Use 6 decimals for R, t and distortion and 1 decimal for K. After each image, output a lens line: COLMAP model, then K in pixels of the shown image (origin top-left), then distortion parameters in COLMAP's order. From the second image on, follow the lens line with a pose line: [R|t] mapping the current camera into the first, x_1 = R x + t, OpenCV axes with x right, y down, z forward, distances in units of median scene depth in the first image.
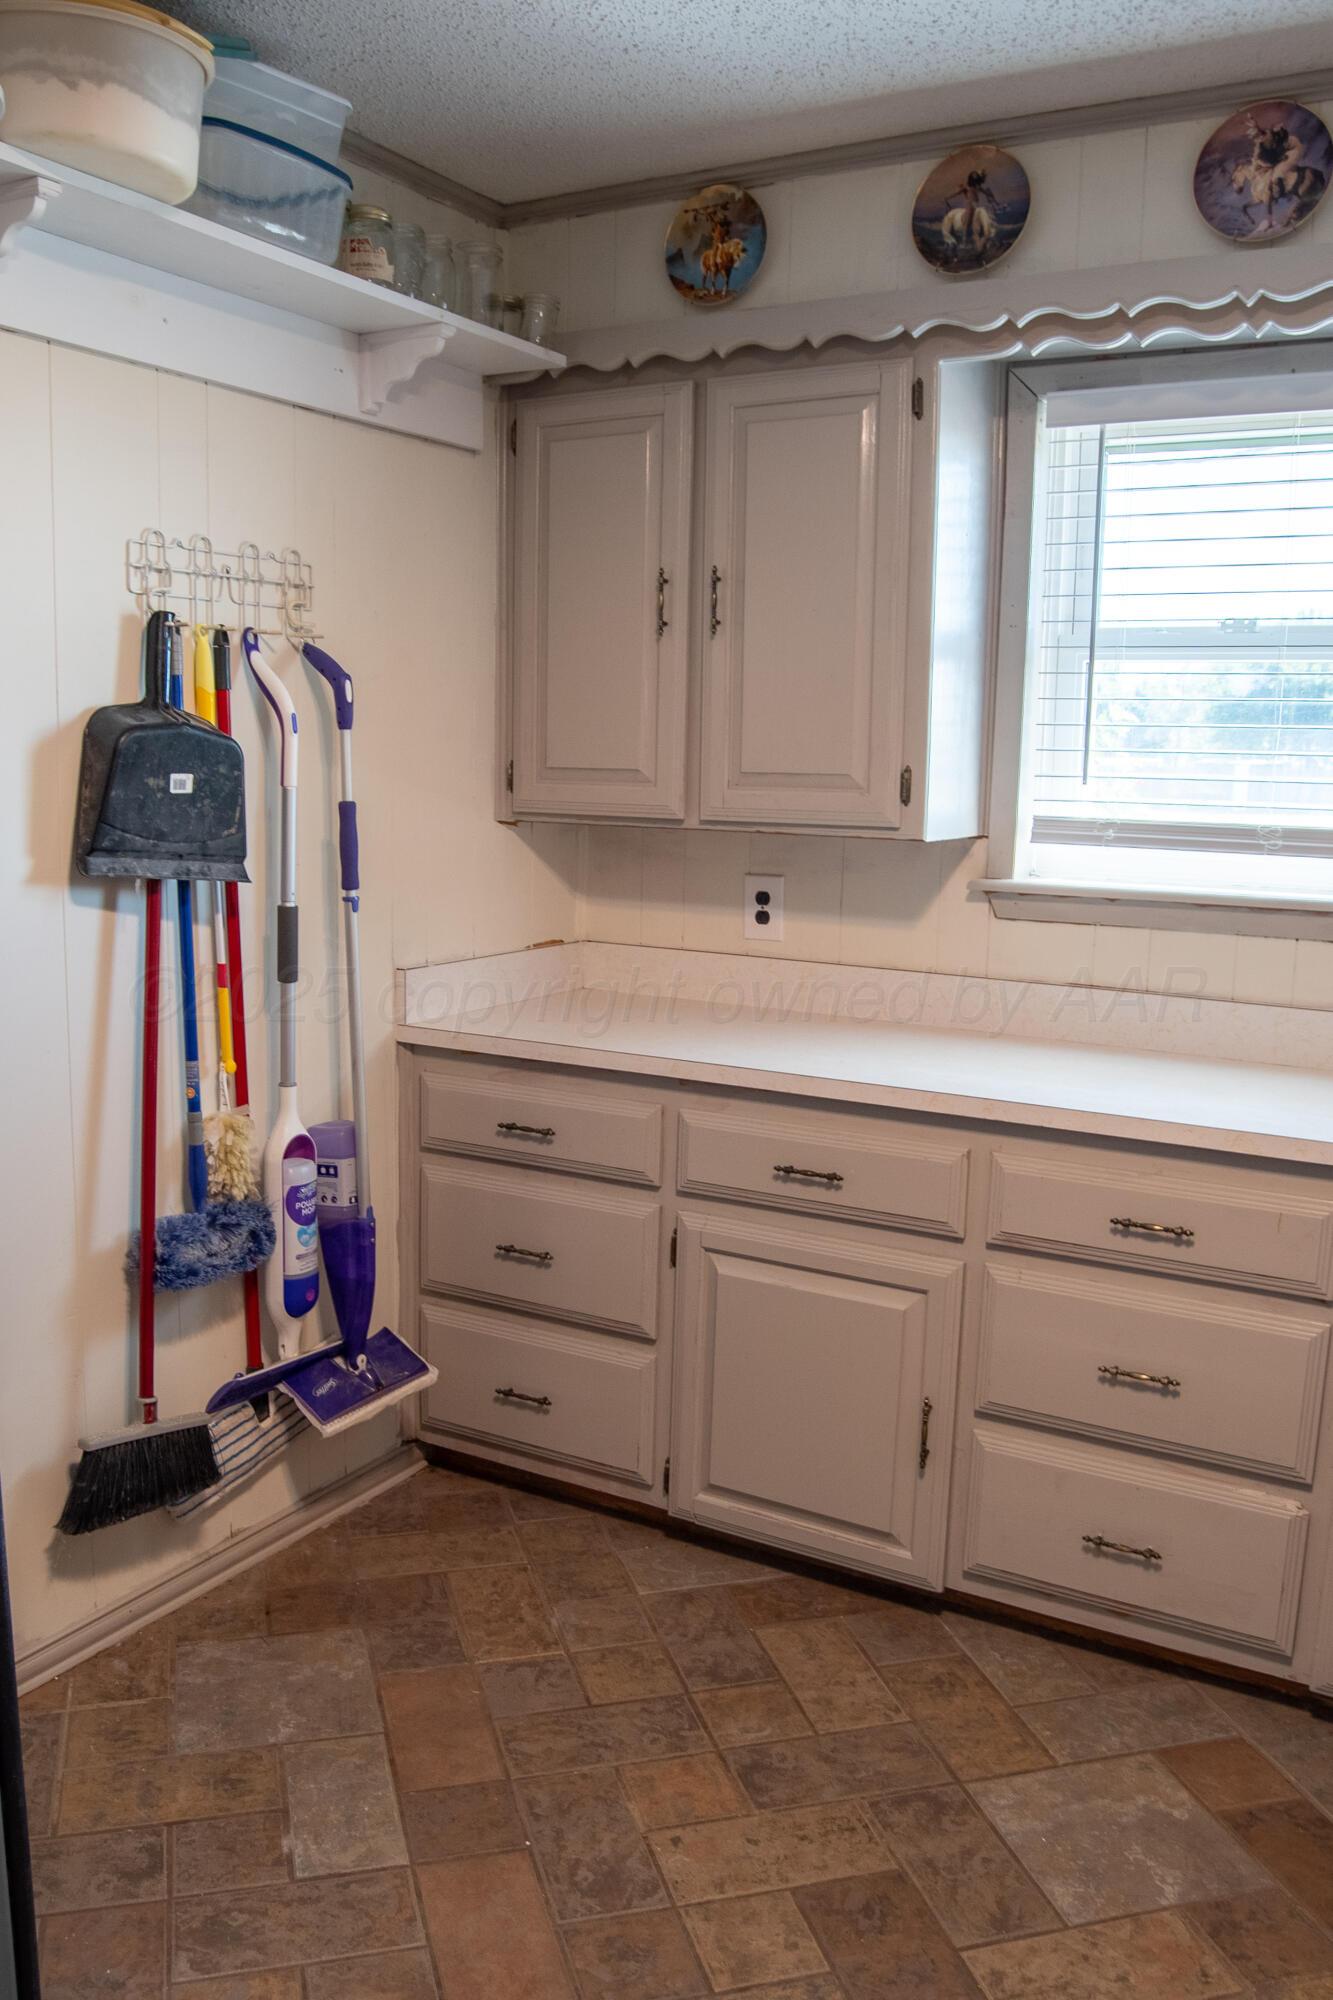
lens RADIAL K [[1699.2, 0, 664.1], [0, 1699.2, 1082.0], [0, 0, 1]] dist [-0.073041, 0.022452]
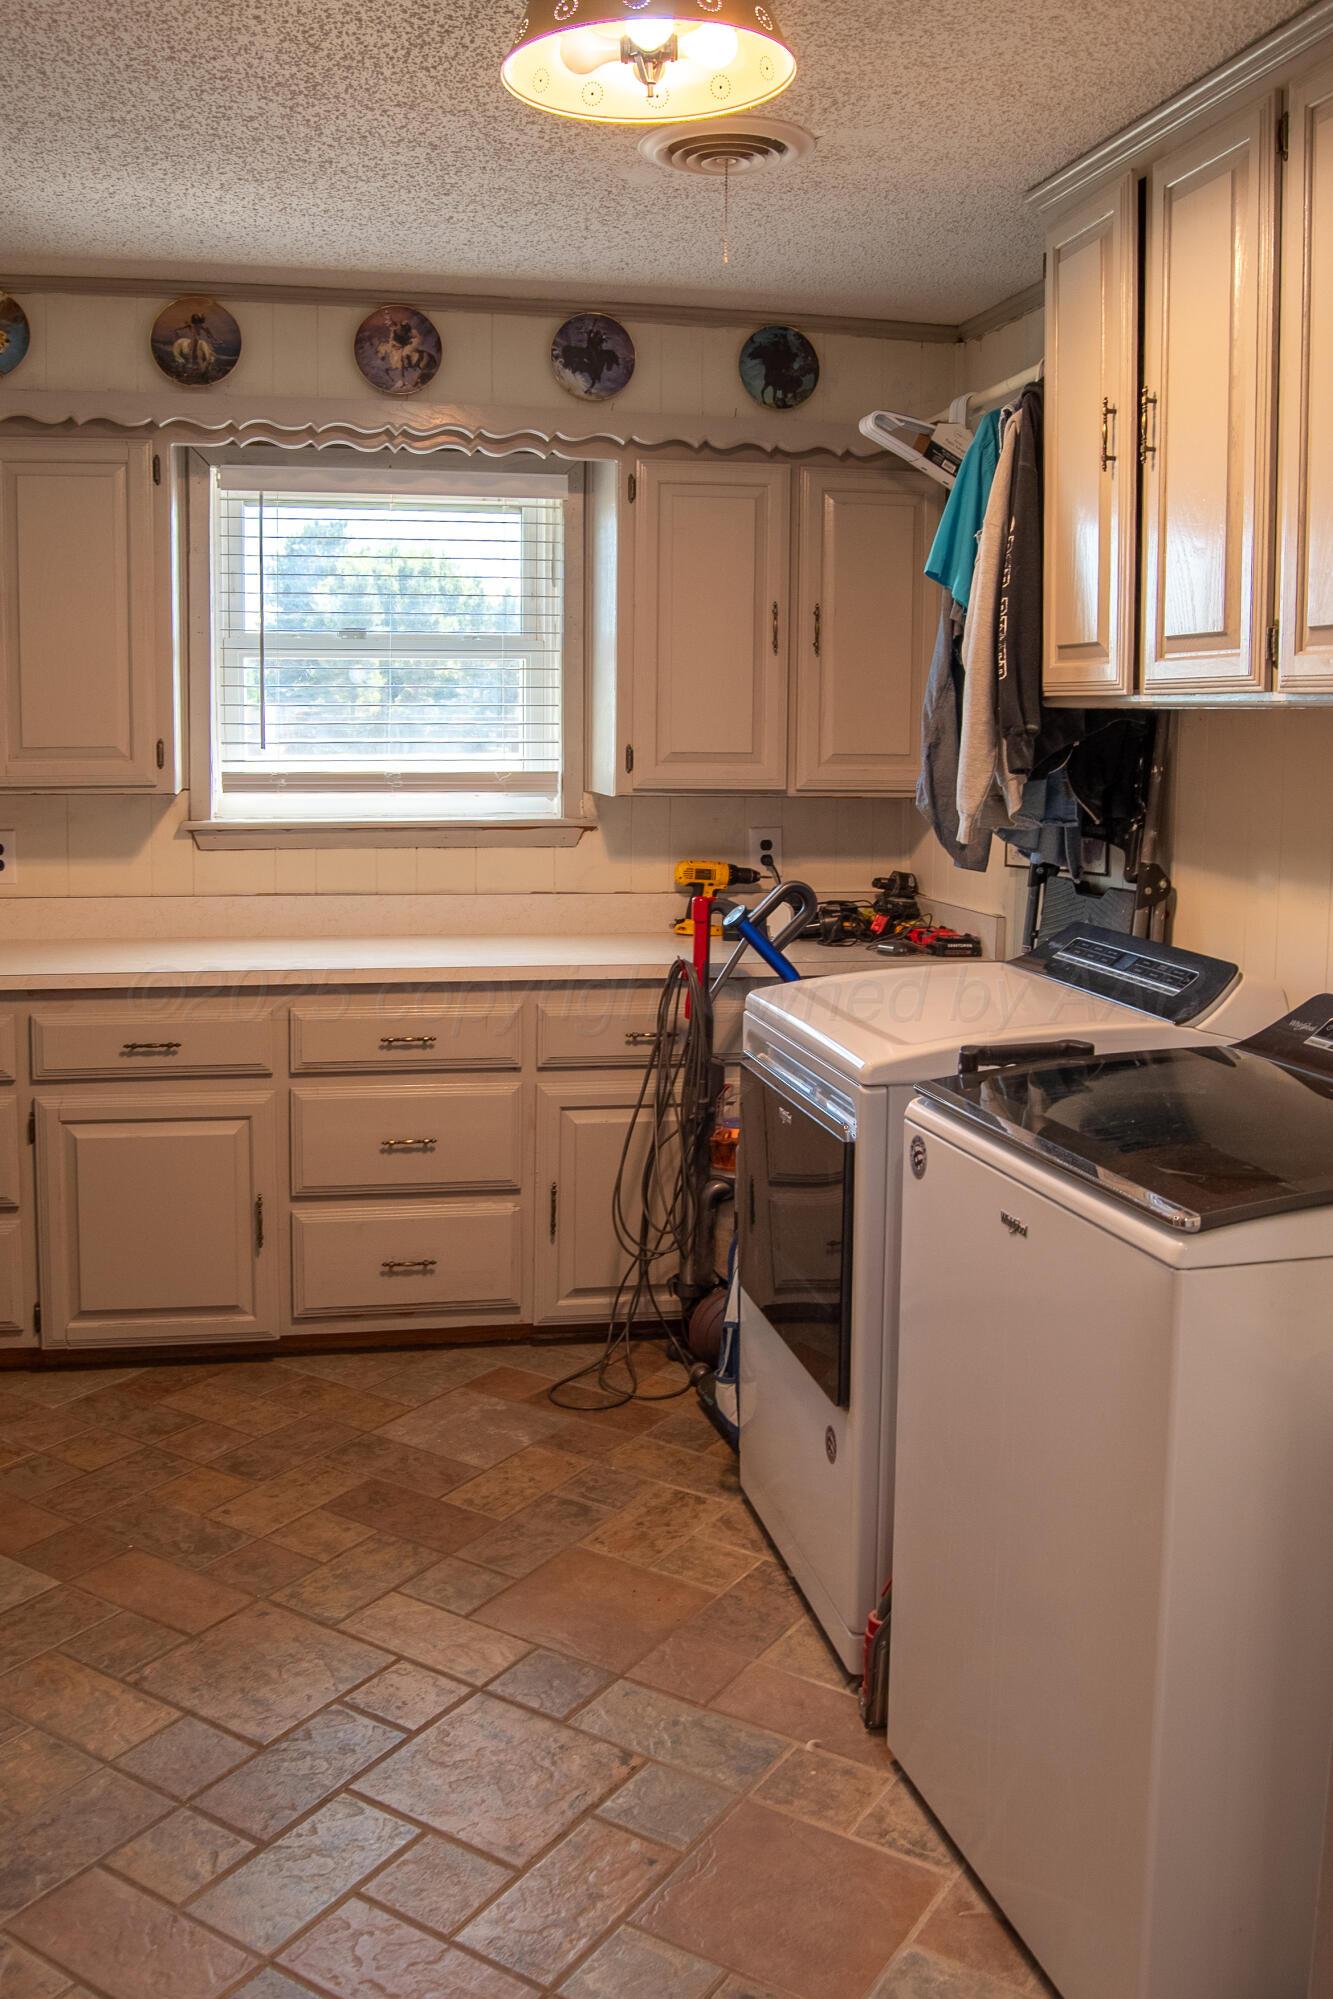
lens RADIAL K [[1829.7, 0, 666.5], [0, 1829.7, 999.5], [0, 0, 1]] dist [-0.036486, -0.000550]
pose [[0.727034, -0.118144, 0.676361, -0.607741], [0.138939, 0.990020, 0.023584, 0.041914], [-0.672397, 0.076826, 0.736193, -0.337767]]
